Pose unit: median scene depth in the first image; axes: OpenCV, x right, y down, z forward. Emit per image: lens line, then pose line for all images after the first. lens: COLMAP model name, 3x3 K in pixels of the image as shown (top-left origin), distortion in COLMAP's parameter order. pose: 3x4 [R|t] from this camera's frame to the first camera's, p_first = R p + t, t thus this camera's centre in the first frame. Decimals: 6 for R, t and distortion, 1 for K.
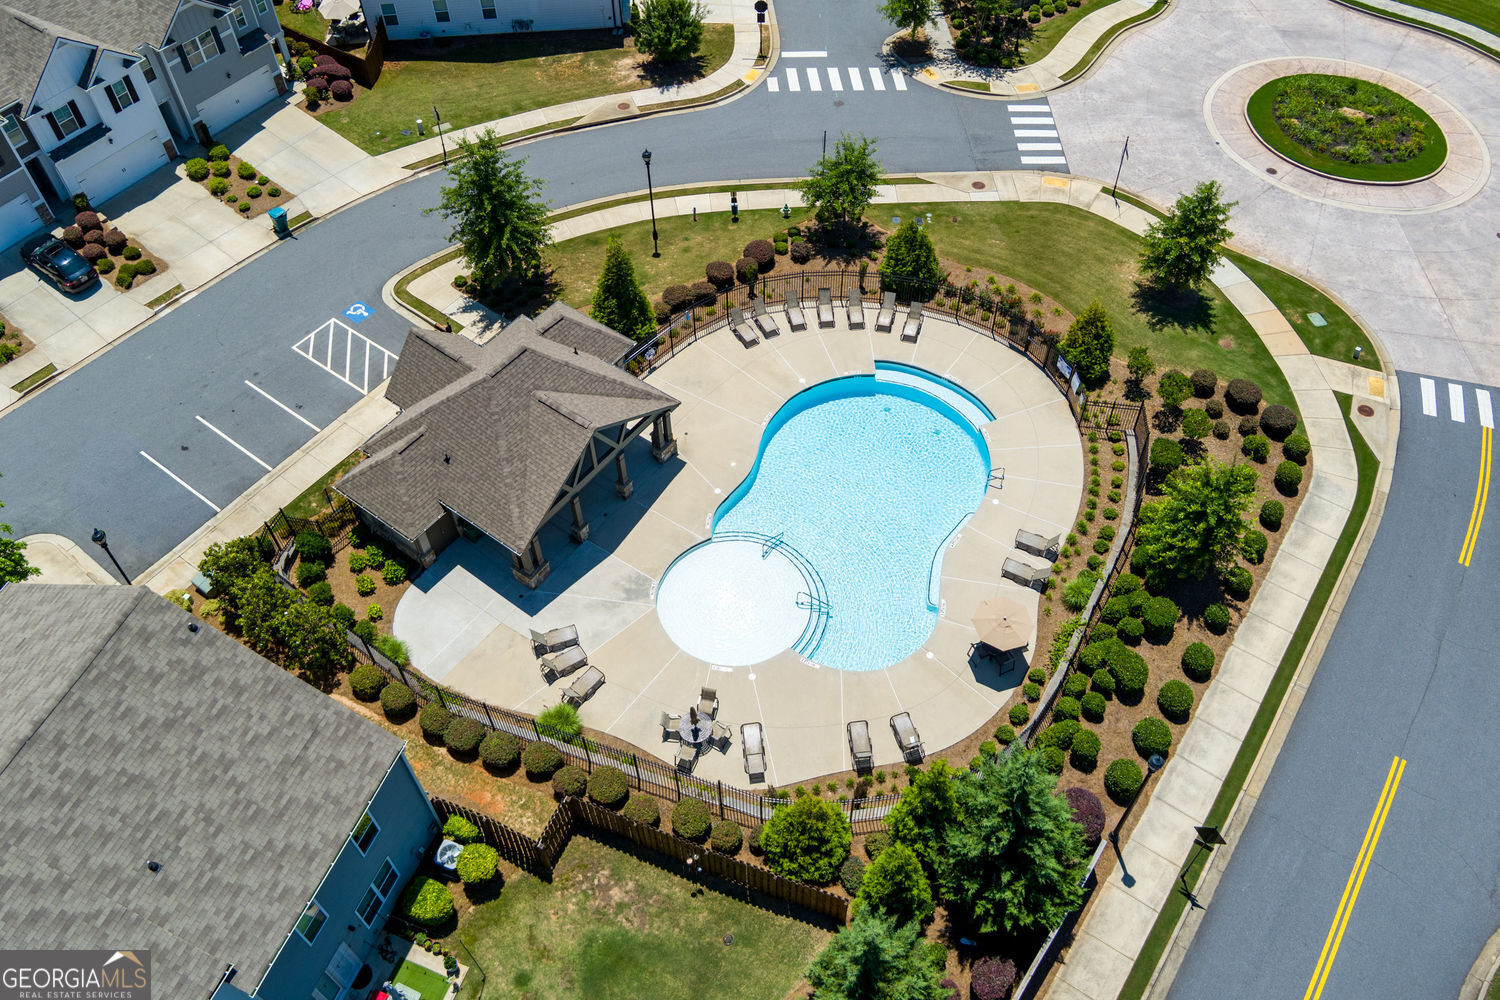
lens RADIAL K [[1216.8, 0, 745.2], [0, 1216.8, 491.3], [0, 0, 1]] dist [-0.075726, 0.024414]
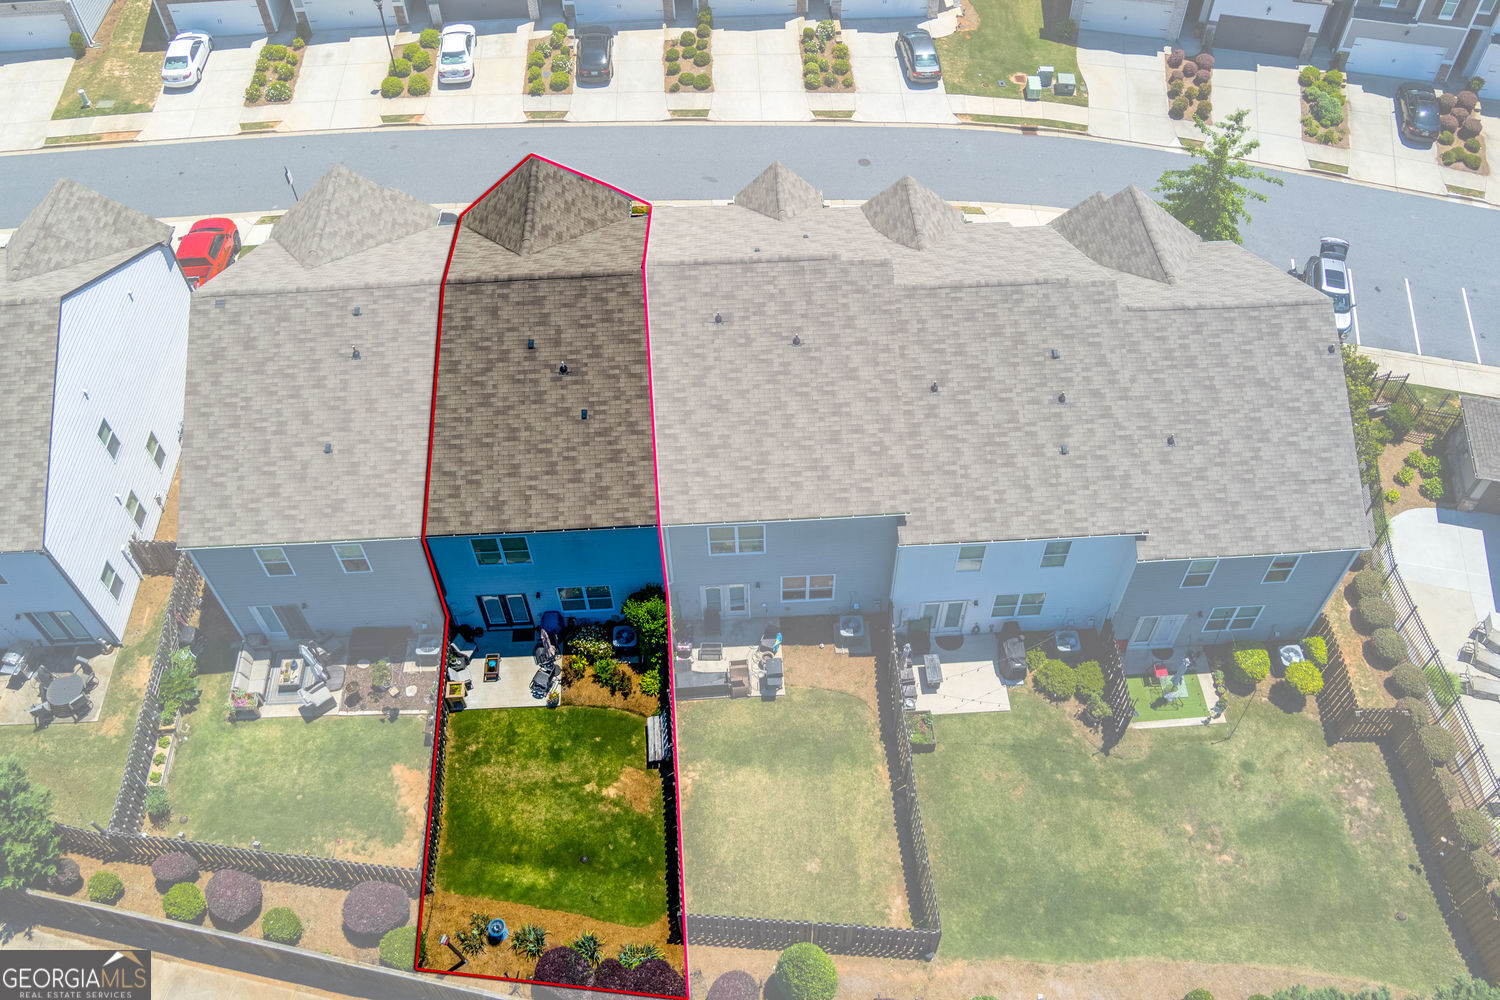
lens RADIAL K [[1216.8, 0, 745.2], [0, 1216.8, 491.3], [0, 0, 1]] dist [-0.075726, 0.024414]
pose [[0.412739, 0.719579, -0.558438, 0.038710], [-0.706937, 0.639673, 0.301761, 0.158061], [0.574358, 0.270232, 0.772714, -0.131228]]
